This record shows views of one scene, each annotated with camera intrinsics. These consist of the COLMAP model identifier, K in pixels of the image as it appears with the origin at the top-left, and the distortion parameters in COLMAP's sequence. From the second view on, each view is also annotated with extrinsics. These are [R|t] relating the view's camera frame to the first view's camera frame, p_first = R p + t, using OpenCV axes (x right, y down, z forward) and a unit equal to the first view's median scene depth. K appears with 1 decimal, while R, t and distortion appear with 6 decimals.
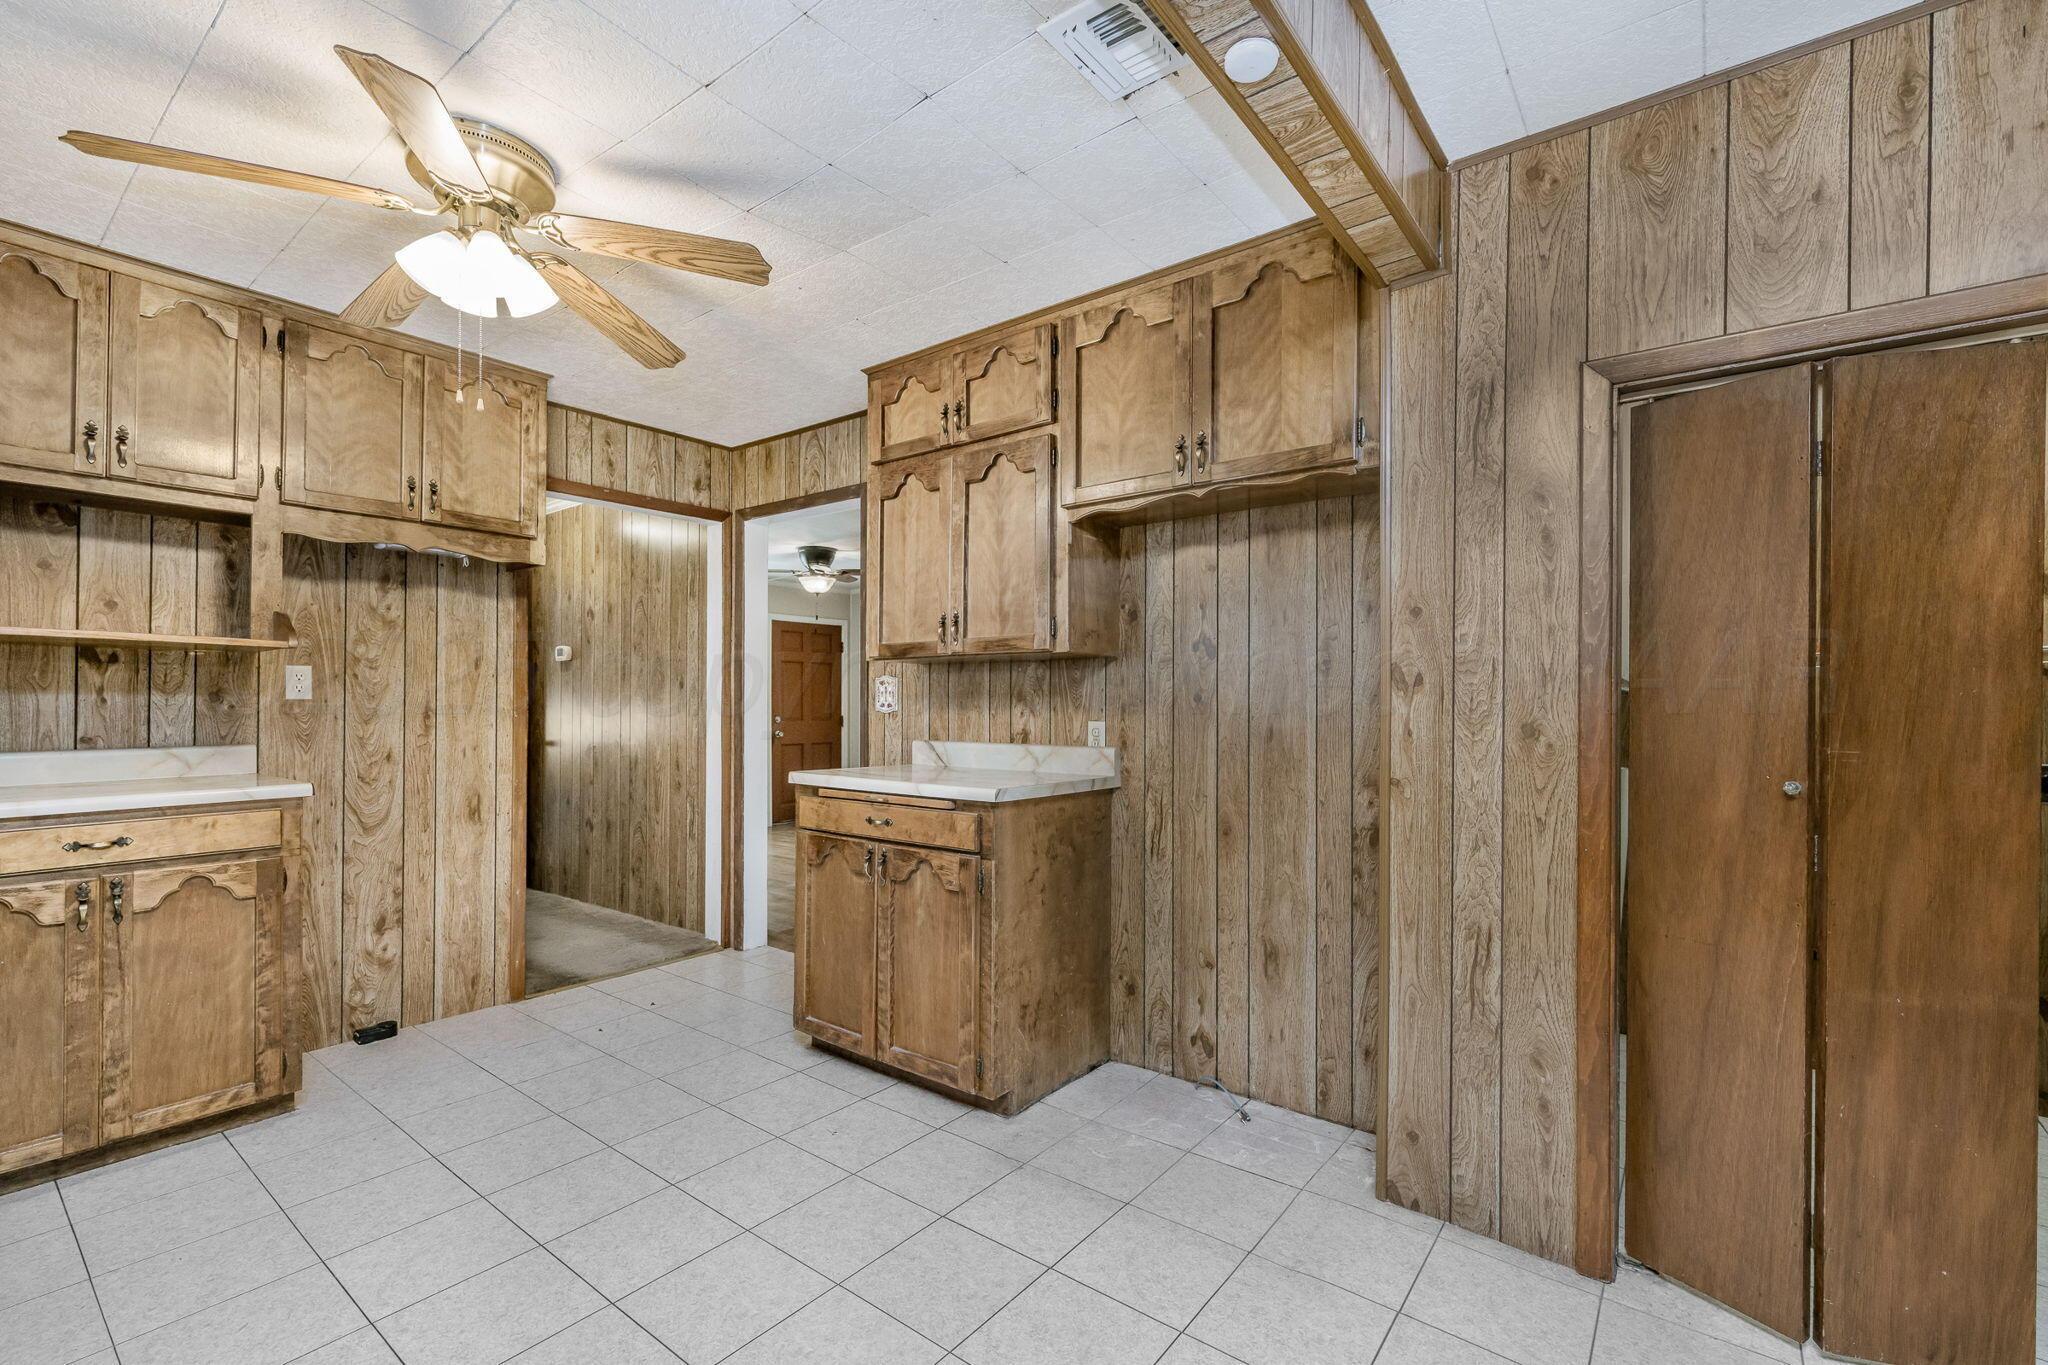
lens RADIAL K [[880.6, 0, 1029.6], [0, 880.6, 696.6], [0, 0, 1]] dist [0.000139, 0.000327]
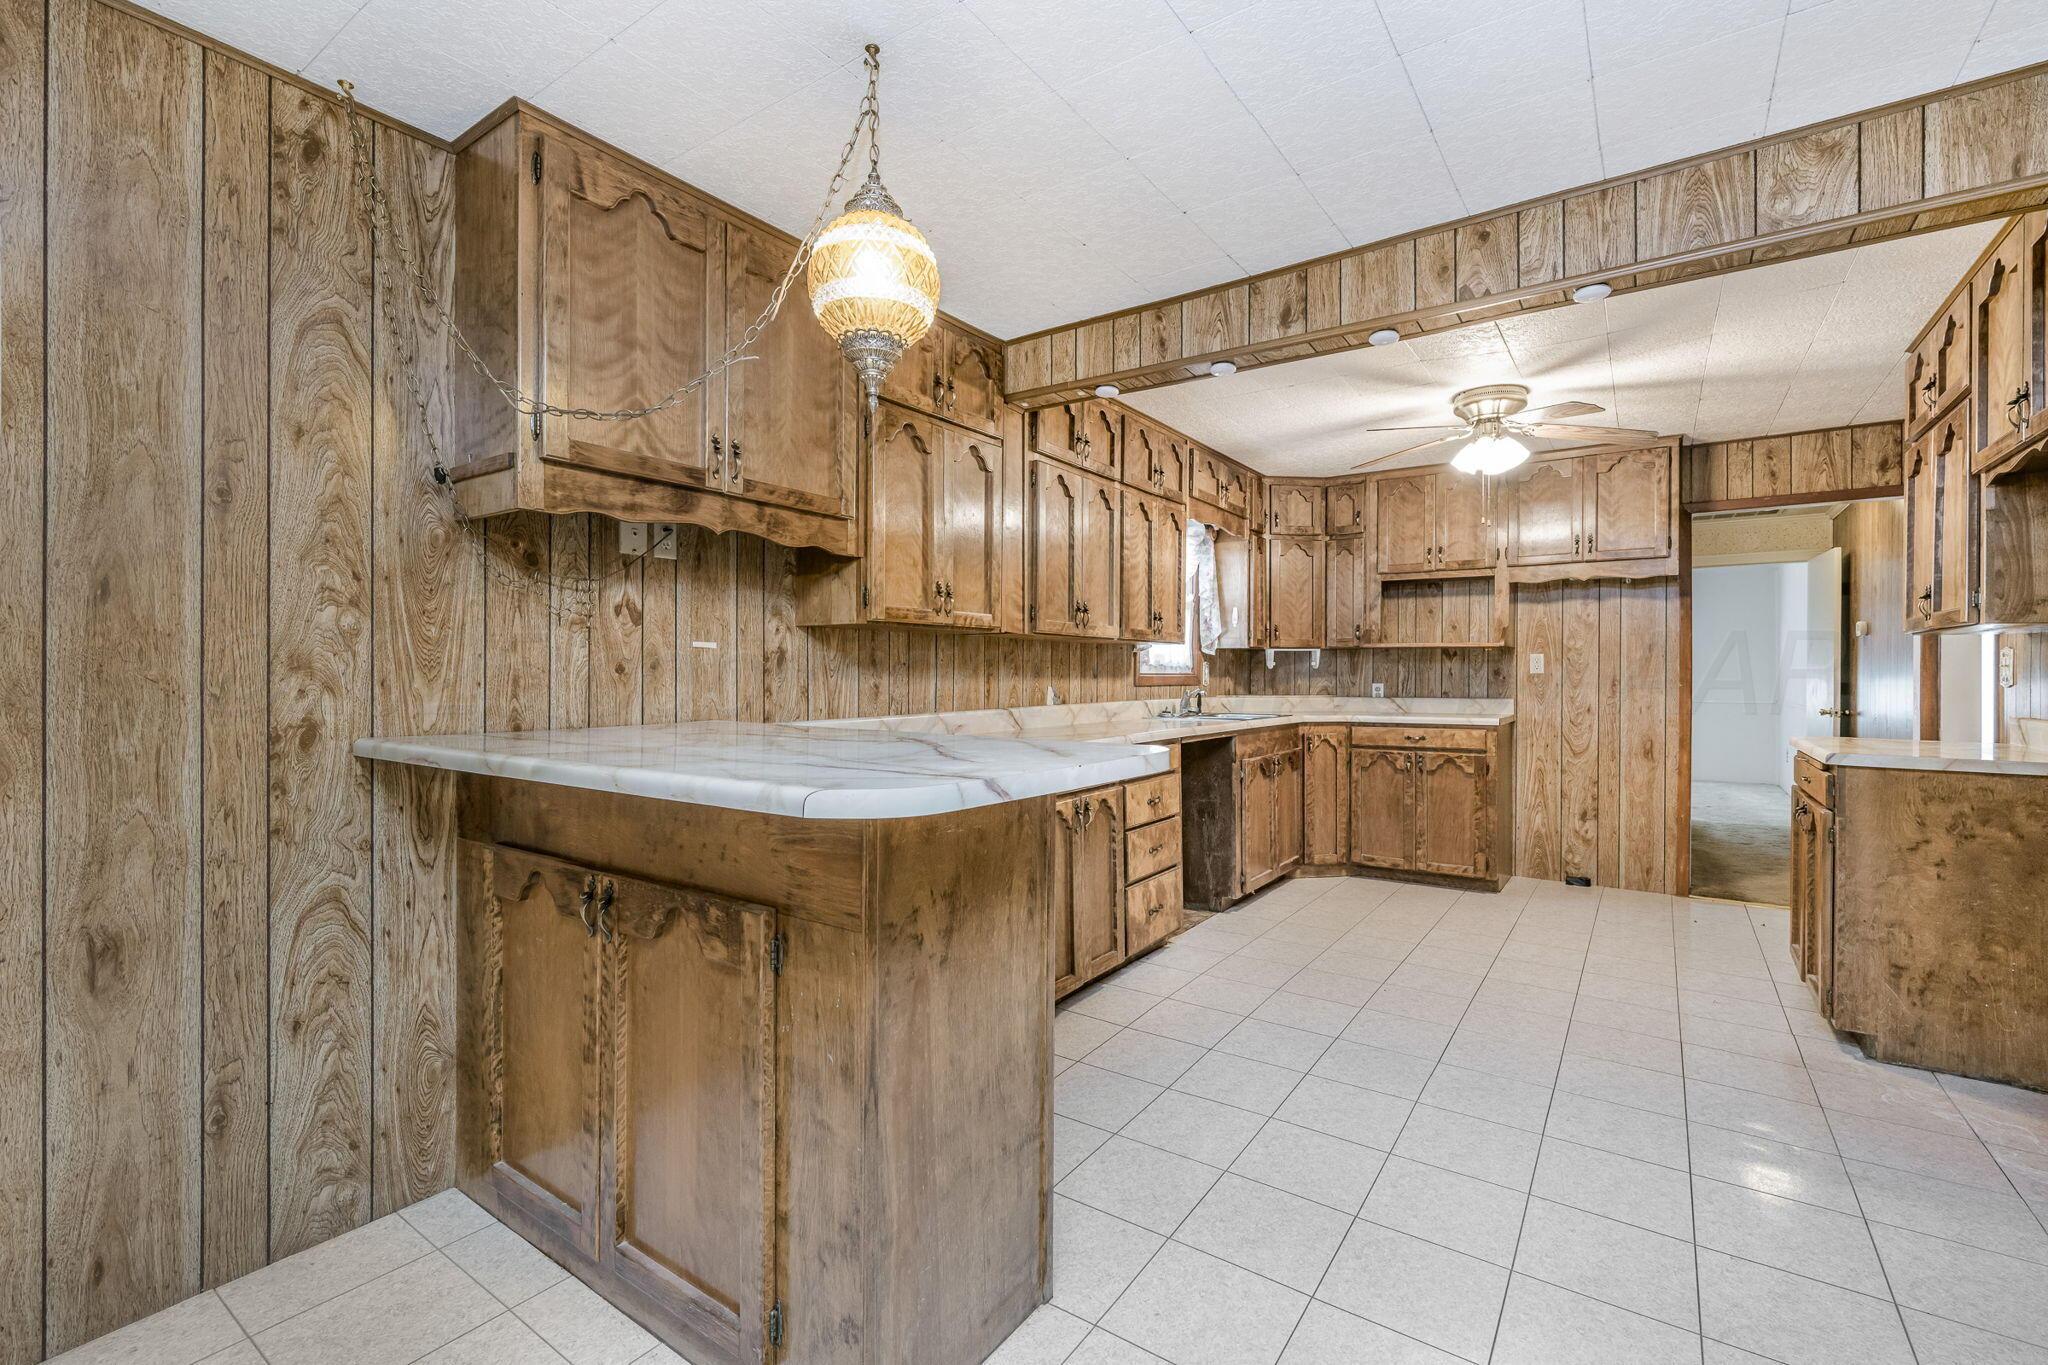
lens RADIAL K [[880.6, 0, 1028.2], [0, 880.6, 675.6], [0, 0, 1]] dist [0.000139, 0.000327]
pose [[0.037758, 0.001241, -0.999286, 0.830081], [0.007127, 0.999973, 0.001511, -0.002803], [0.999262, -0.007179, 0.037748, -0.059411]]
